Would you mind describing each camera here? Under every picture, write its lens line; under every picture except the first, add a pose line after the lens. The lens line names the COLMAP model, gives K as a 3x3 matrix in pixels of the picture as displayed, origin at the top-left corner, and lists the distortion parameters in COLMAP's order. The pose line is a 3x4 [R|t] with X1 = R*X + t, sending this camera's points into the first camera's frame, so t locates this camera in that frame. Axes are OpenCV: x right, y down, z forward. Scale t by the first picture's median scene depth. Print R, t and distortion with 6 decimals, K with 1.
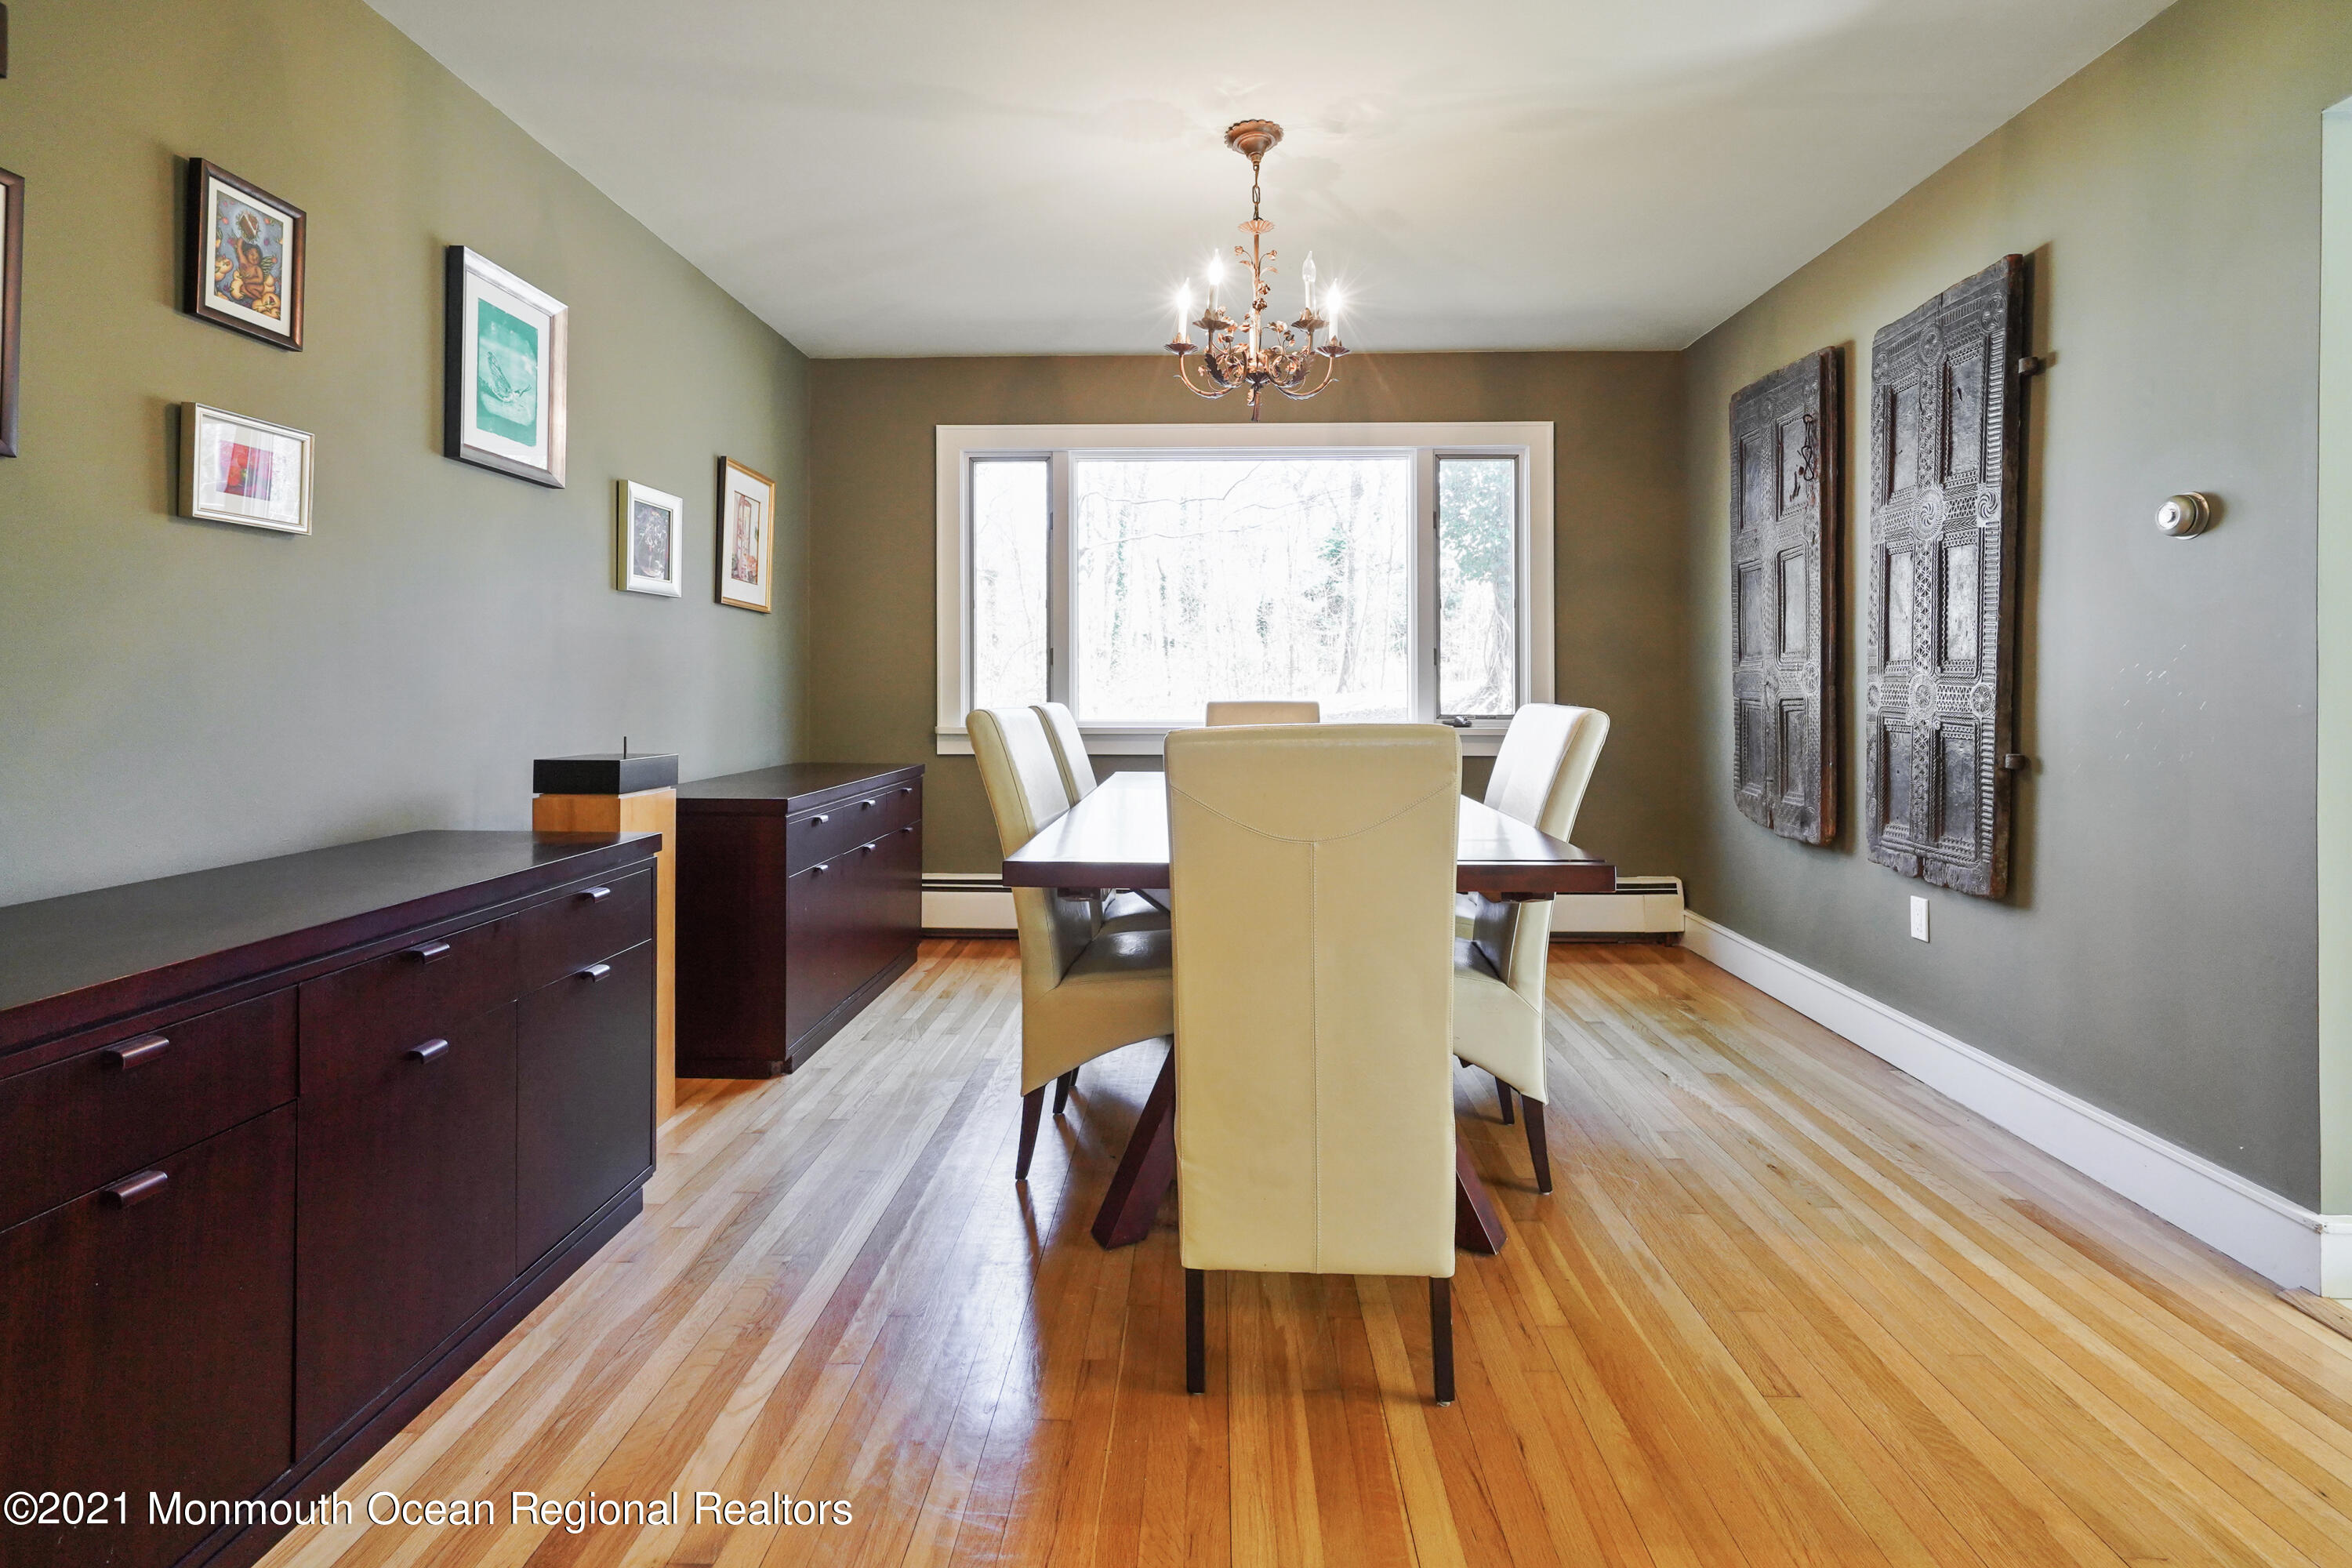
lens RADIAL K [[1104.9, 0, 1181.5], [0, 1104.9, 683.8], [0, 0, 1]] dist [-0.001311, -0.000358]
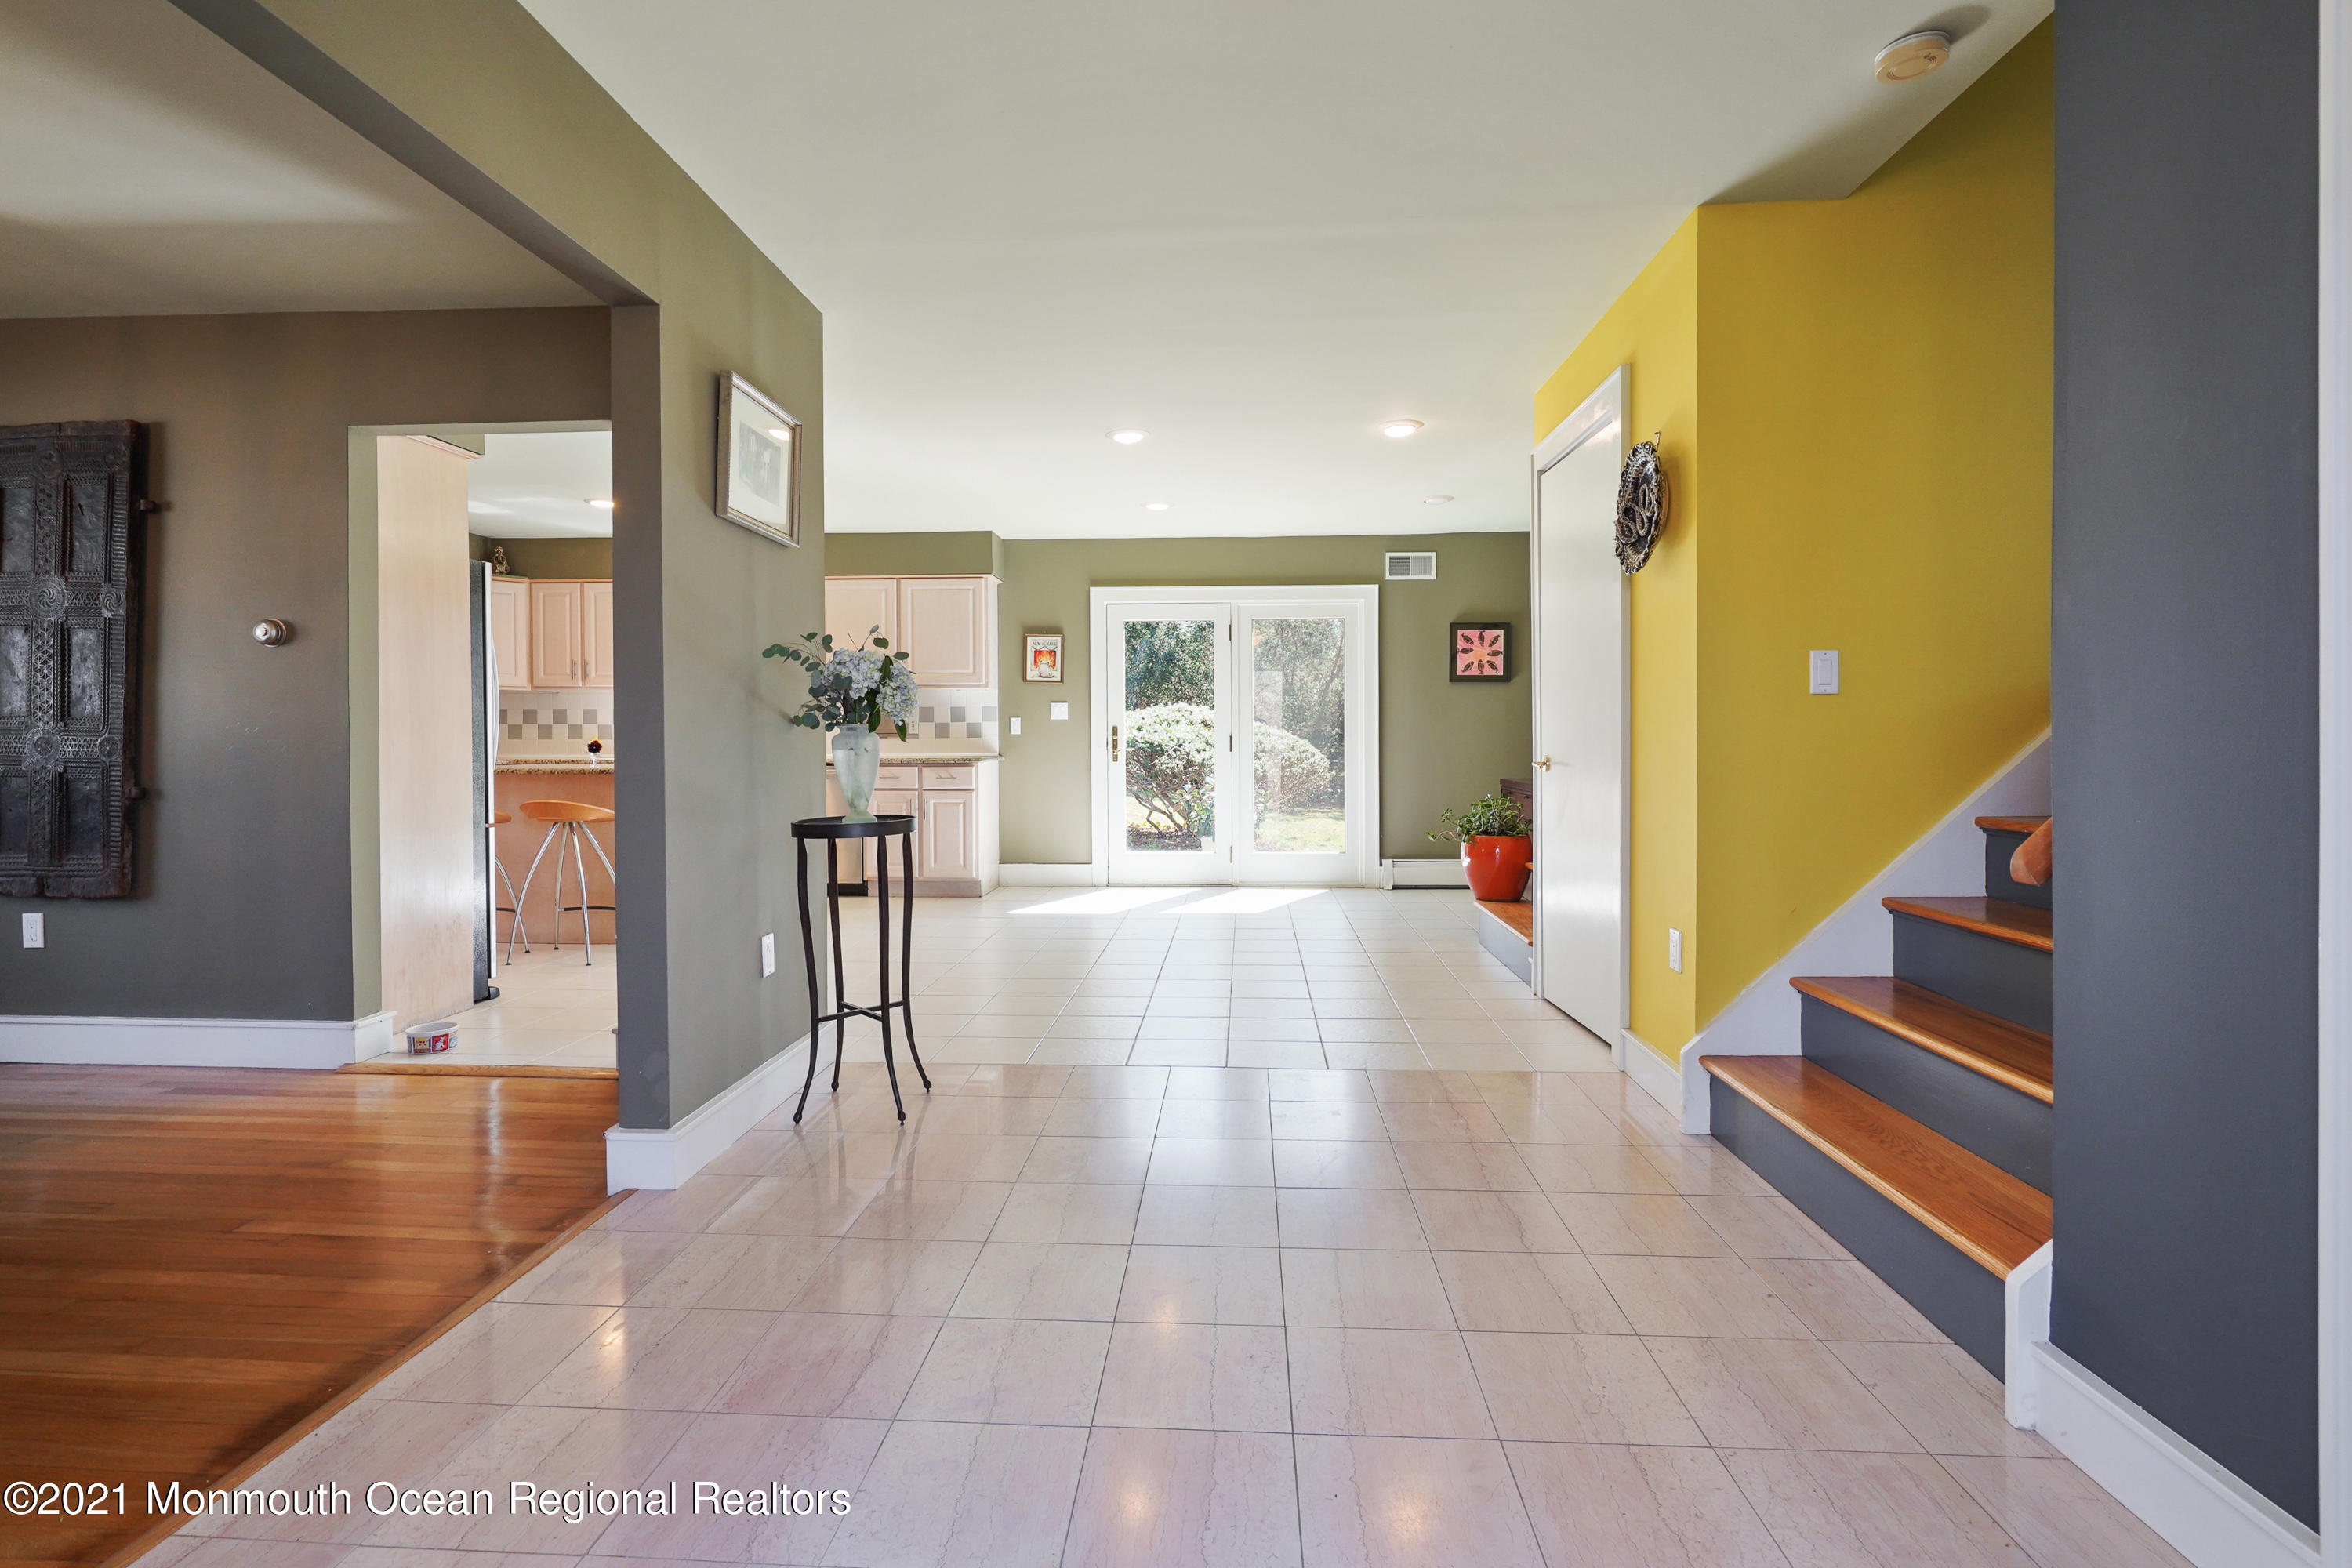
lens RADIAL K [[1126.9, 0, 1180.5], [0, 1126.9, 752.4], [0, 0, 1]] dist [-0.000570, -0.000194]
pose [[0.021256, -0.008719, 0.999736, -0.596546], [0.002664, 0.999959, 0.008665, 0.011863], [-0.999771, 0.002480, 0.021279, -0.312512]]
